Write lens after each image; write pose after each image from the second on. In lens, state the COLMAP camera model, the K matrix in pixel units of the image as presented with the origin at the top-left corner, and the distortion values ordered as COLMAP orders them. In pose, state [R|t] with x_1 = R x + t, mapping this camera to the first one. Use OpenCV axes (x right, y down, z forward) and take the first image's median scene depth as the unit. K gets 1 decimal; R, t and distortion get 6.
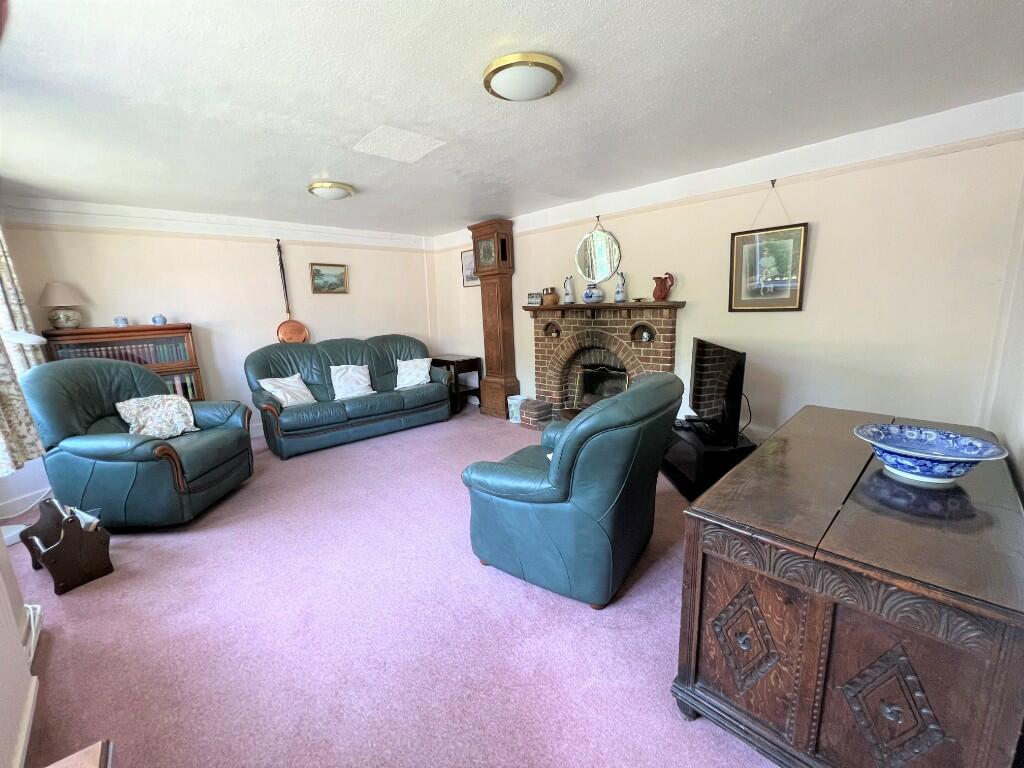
lens RADIAL K [[412.9, 0, 512.0], [0, 412.9, 384.0], [0, 0, 1]] dist [0.001075, 0.000198]
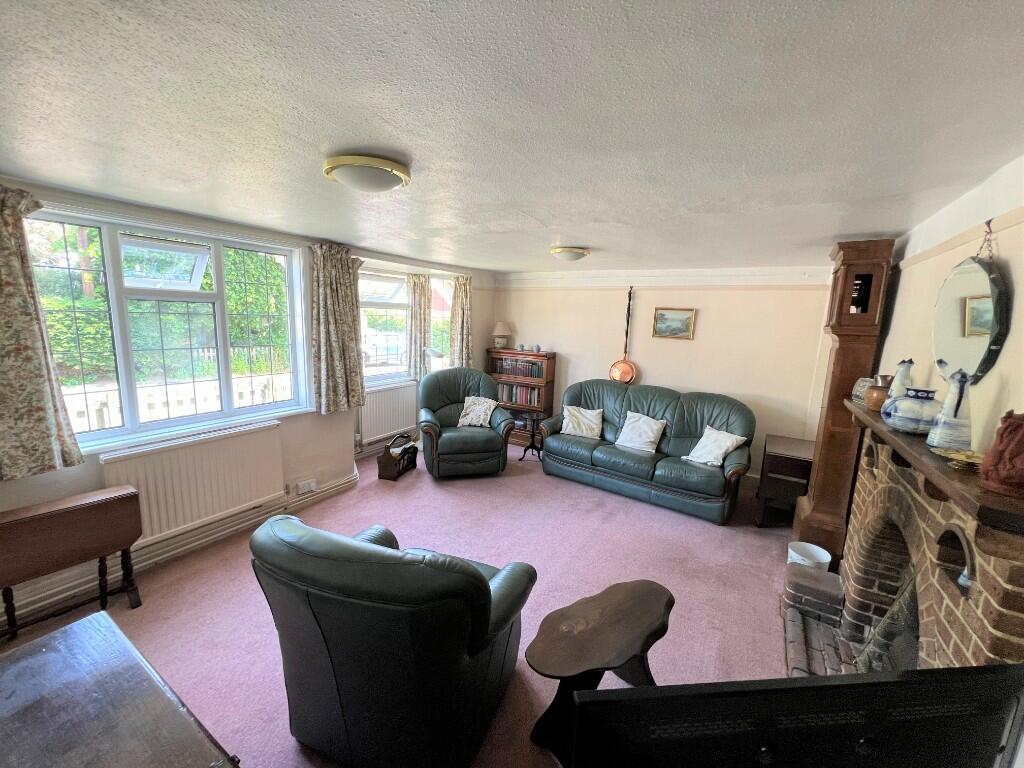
lens RADIAL K [[412.9, 0, 512.0], [0, 412.9, 384.0], [0, 0, 1]] dist [0.001075, 0.000198]
pose [[0.243002, 0.203124, -0.948520, 0.415282], [-0.232558, 0.961512, 0.146327, -0.179898], [0.941736, 0.185029, 0.280887, 0.424672]]
